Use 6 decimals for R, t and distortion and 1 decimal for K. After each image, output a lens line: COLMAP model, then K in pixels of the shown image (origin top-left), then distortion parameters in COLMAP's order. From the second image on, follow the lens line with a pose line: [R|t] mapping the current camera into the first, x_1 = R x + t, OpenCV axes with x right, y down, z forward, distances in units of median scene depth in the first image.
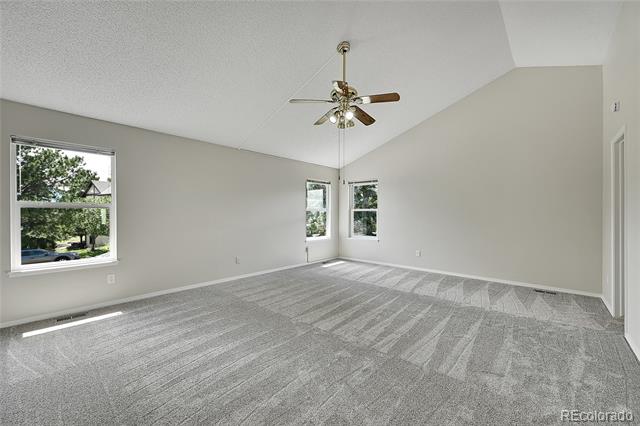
lens RADIAL K [[253.1, 0, 322.3], [0, 253.1, 213.4], [0, 0, 1]] dist [0.004089, -0.000164]
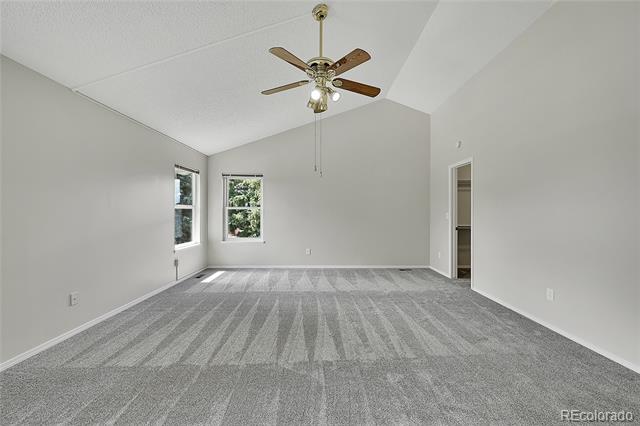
lens RADIAL K [[253.1, 0, 322.2], [0, 253.1, 213.2], [0, 0, 1]] dist [0.004089, -0.000164]
pose [[0.729751, -0.001327, 0.683711, -0.438826], [-0.003203, 0.999981, 0.005360, -0.002182], [-0.683705, -0.006101, 0.729733, 0.352877]]
